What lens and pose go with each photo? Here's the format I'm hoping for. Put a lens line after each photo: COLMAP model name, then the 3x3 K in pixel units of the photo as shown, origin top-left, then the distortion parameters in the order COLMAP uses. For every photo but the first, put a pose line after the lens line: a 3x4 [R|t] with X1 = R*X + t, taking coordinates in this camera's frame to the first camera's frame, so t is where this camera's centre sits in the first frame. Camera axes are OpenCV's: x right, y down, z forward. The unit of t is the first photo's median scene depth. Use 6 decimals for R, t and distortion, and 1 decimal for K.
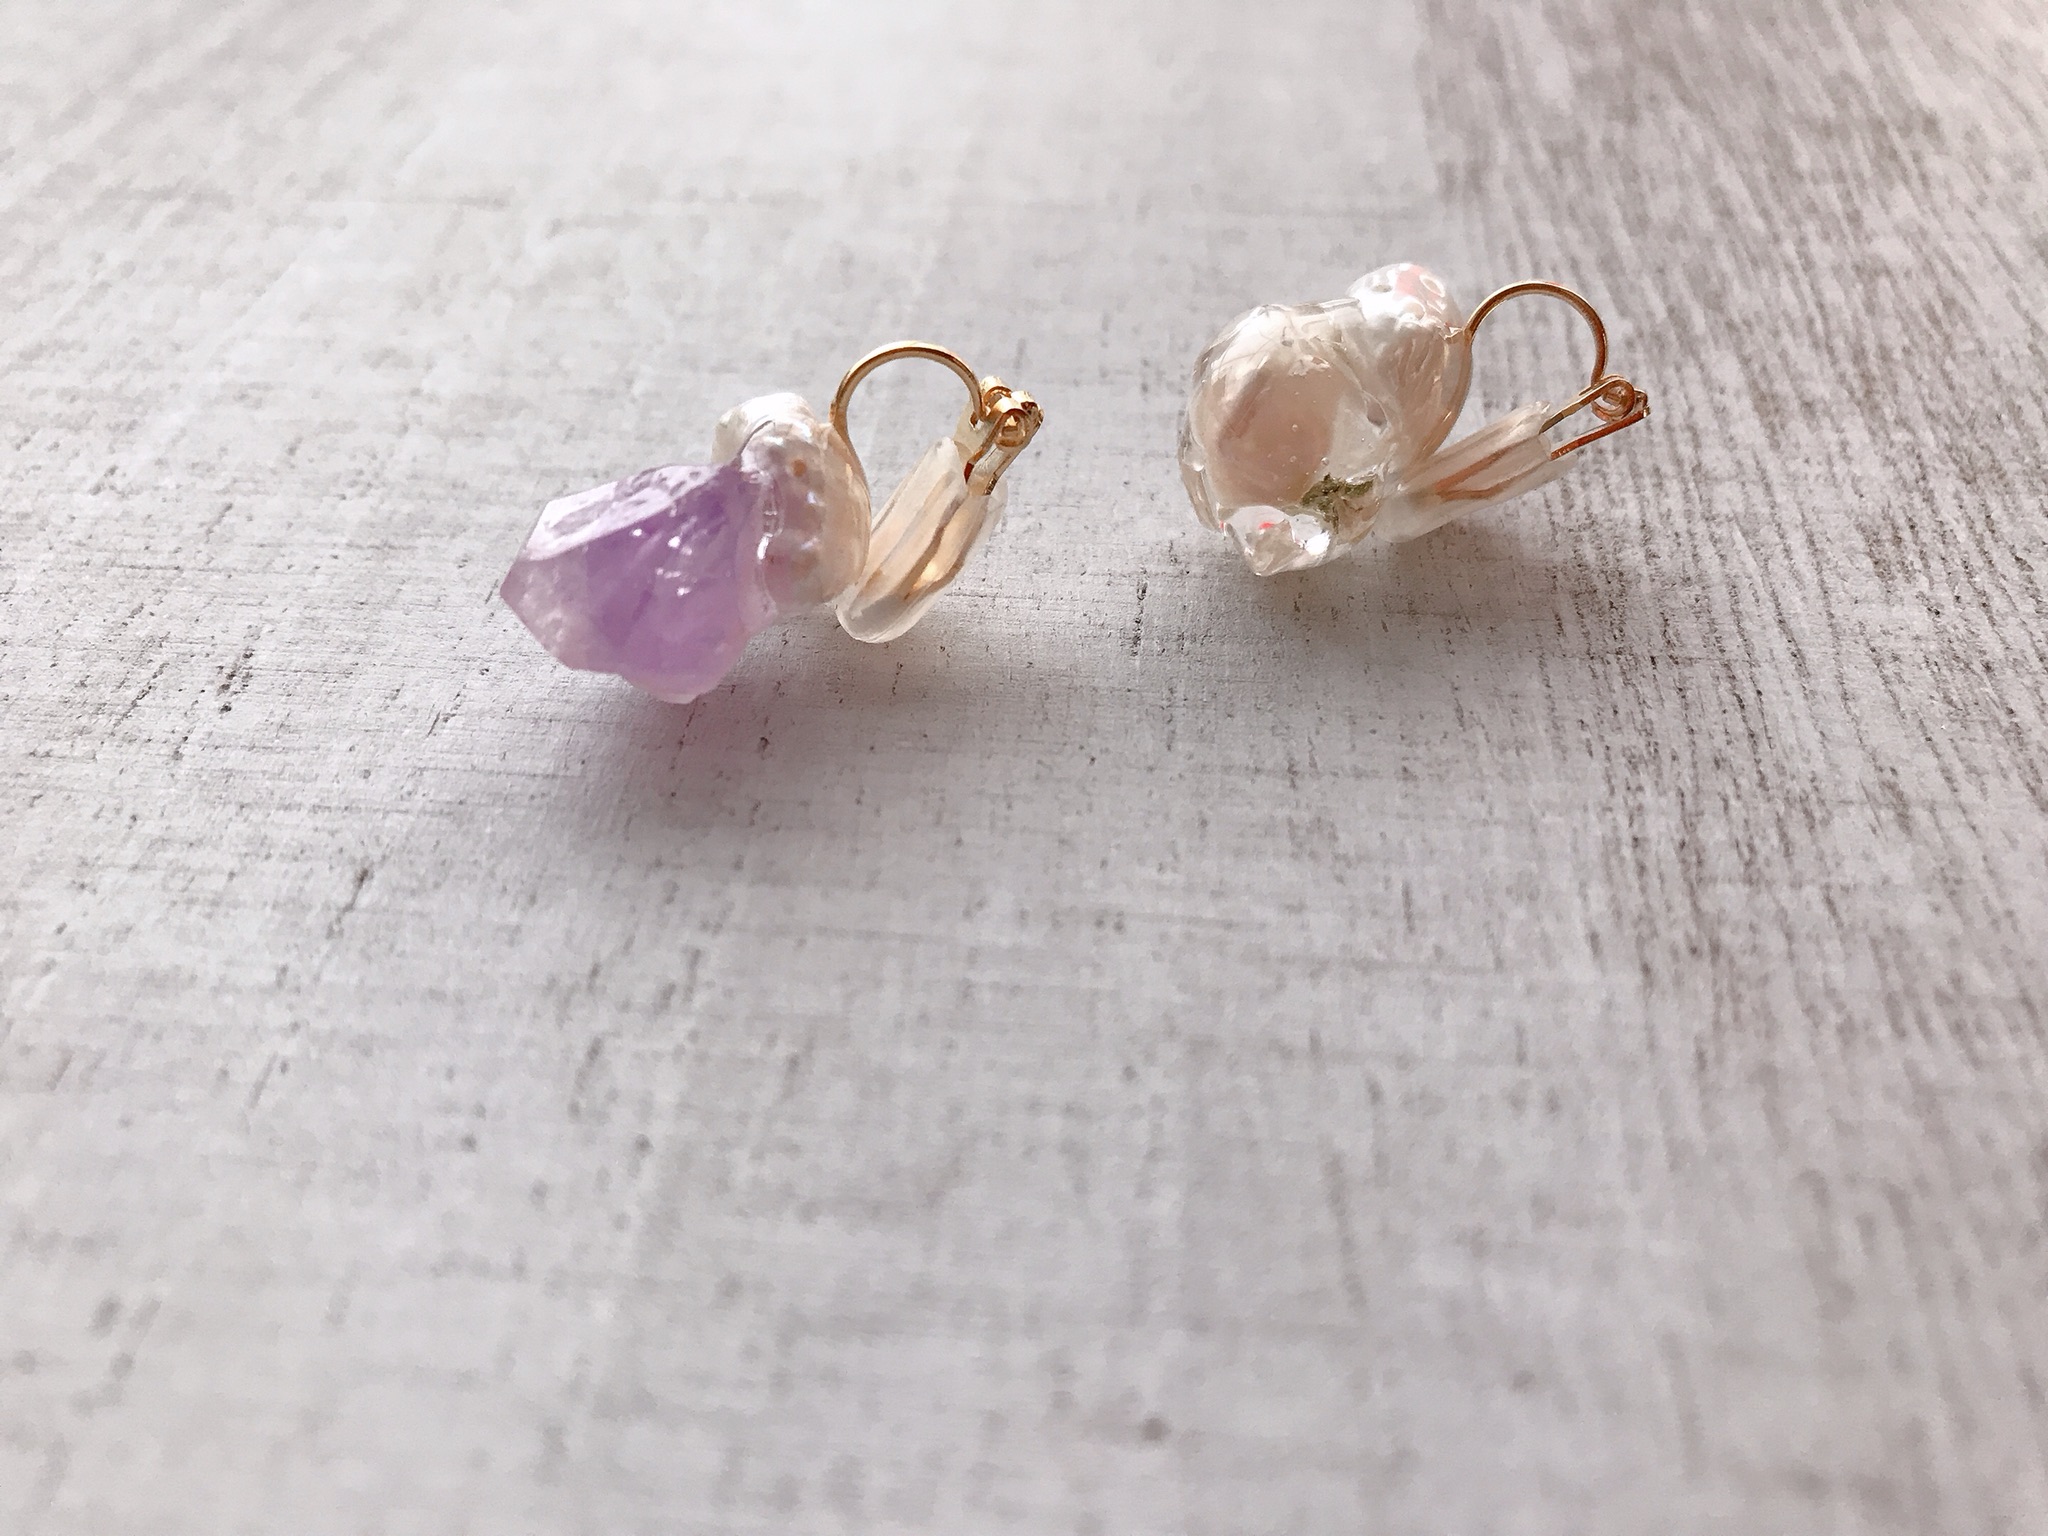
lens RADIAL K [[1738.0, 0, 1021.5], [0, 1738.0, 774.5], [0, 0, 1]] dist [-0.036815, 0.023845]
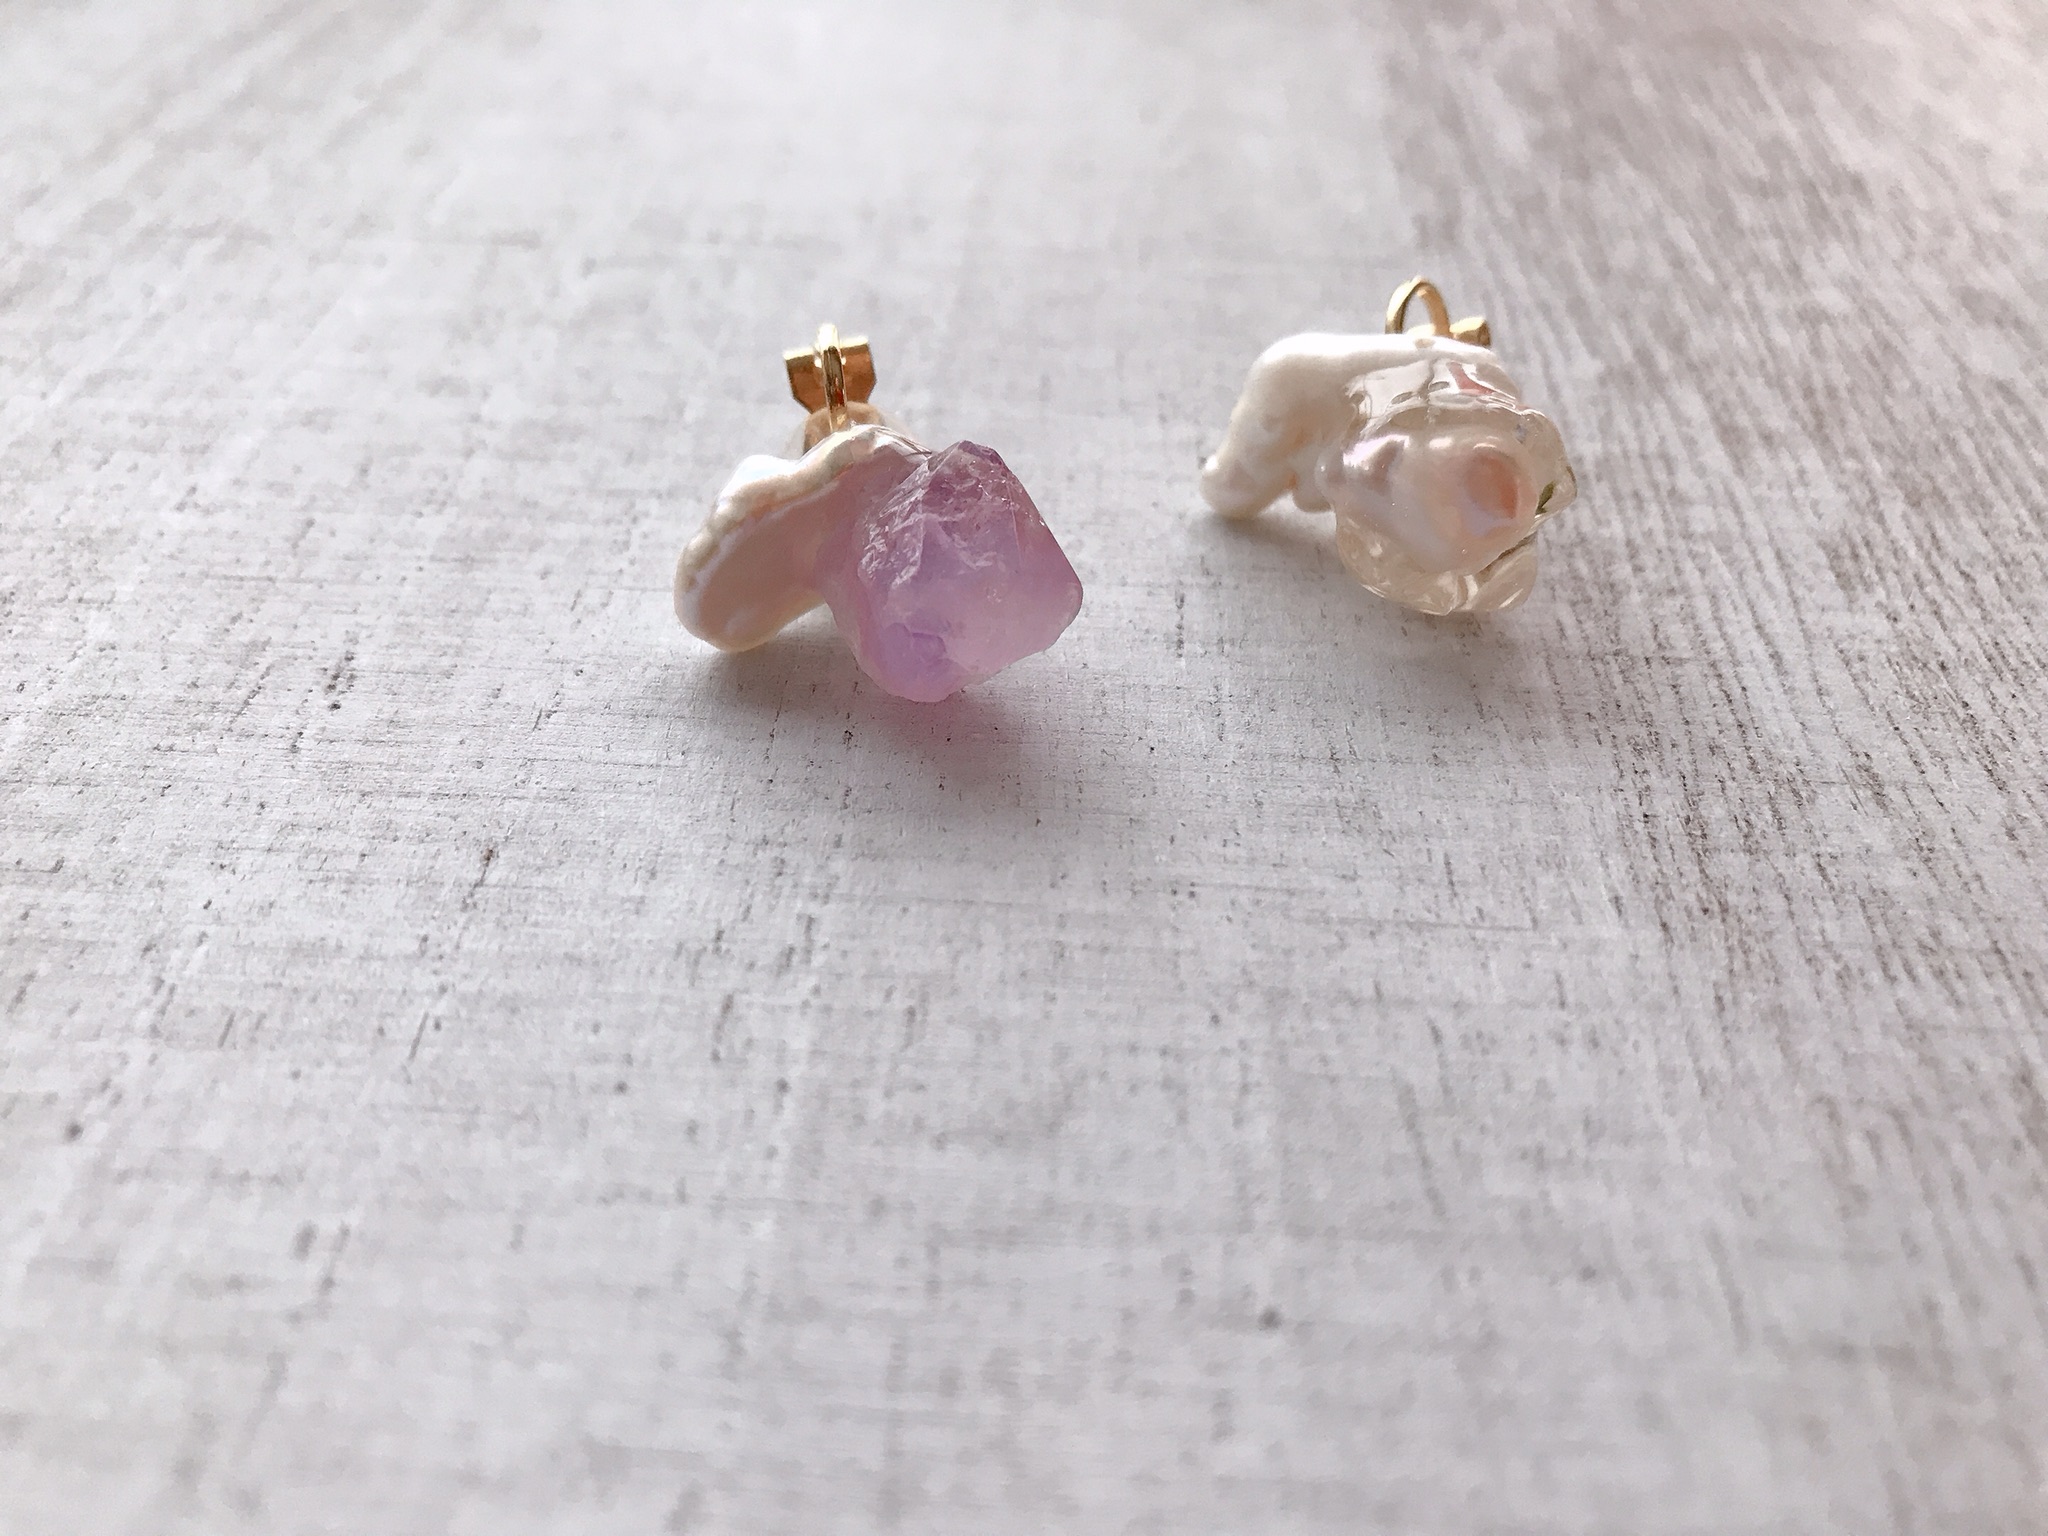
lens RADIAL K [[1738.0, 0, 1015.2], [0, 1738.0, 769.4], [0, 0, 1]] dist [-0.036815, 0.023845]
pose [[0.998890, -0.003837, 0.046950, -0.099460], [0.005273, 0.999521, -0.030503, 0.038234], [-0.046810, 0.030716, 0.998431, -0.090775]]
